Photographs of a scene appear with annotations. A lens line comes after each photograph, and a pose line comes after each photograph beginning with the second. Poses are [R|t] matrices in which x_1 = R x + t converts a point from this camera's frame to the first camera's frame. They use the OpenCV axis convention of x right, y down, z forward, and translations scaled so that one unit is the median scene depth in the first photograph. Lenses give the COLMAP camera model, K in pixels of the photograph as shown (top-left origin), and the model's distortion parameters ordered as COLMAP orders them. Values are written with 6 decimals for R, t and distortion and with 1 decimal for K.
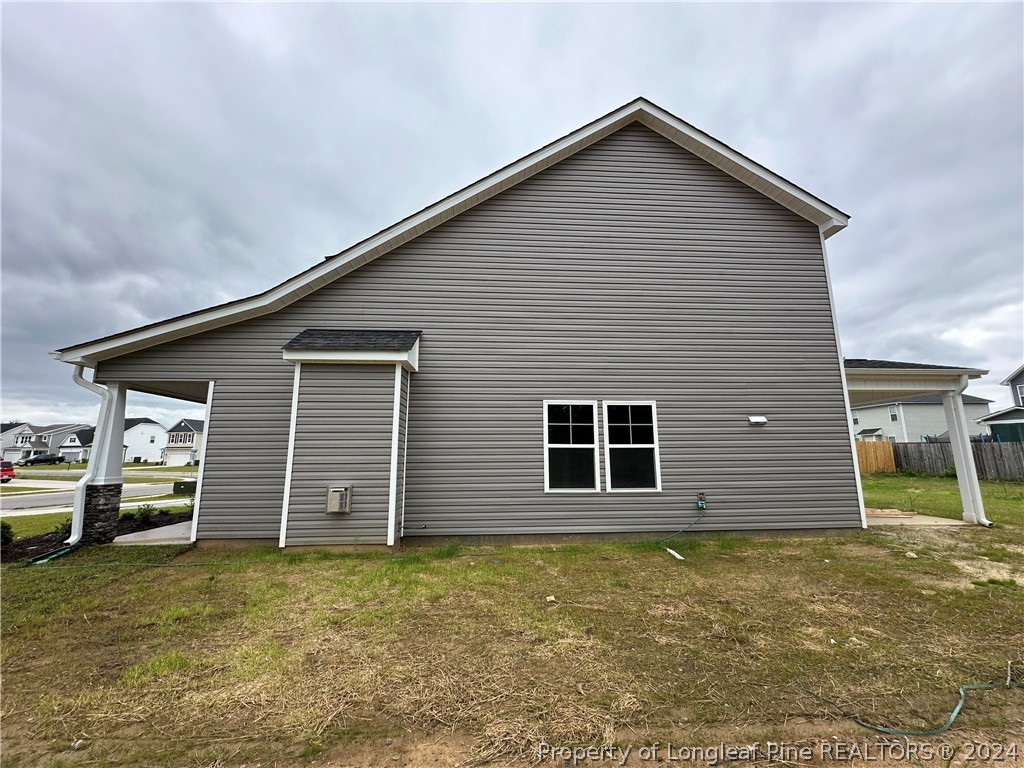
lens RADIAL K [[416.7, 0, 512.0], [0, 416.7, 384.0], [0, 0, 1]] dist [-0.000851, -0.000073]
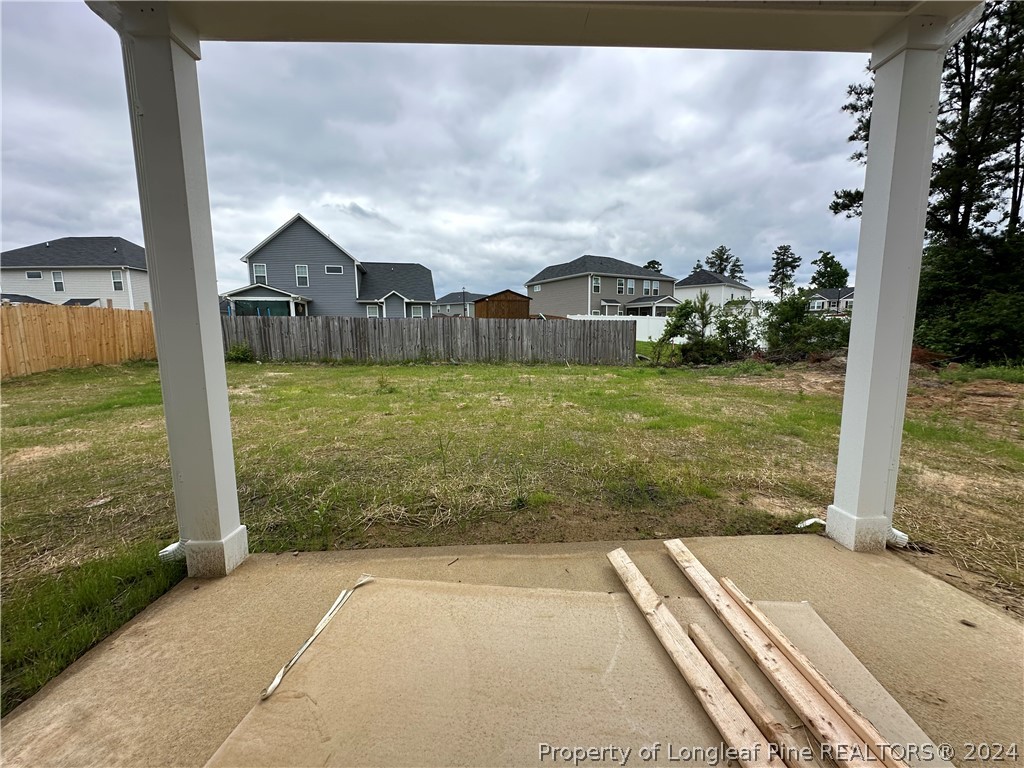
lens RADIAL K [[408.6, 0, 512.0], [0, 408.6, 384.0], [0, 0, 1]] dist [-0.001478, 0.000017]
pose [[0.027404, -0.125672, 0.991693, 0.216997], [-0.162346, 0.978336, 0.128465, 0.058254], [-0.986353, -0.164518, 0.006408, 0.327193]]
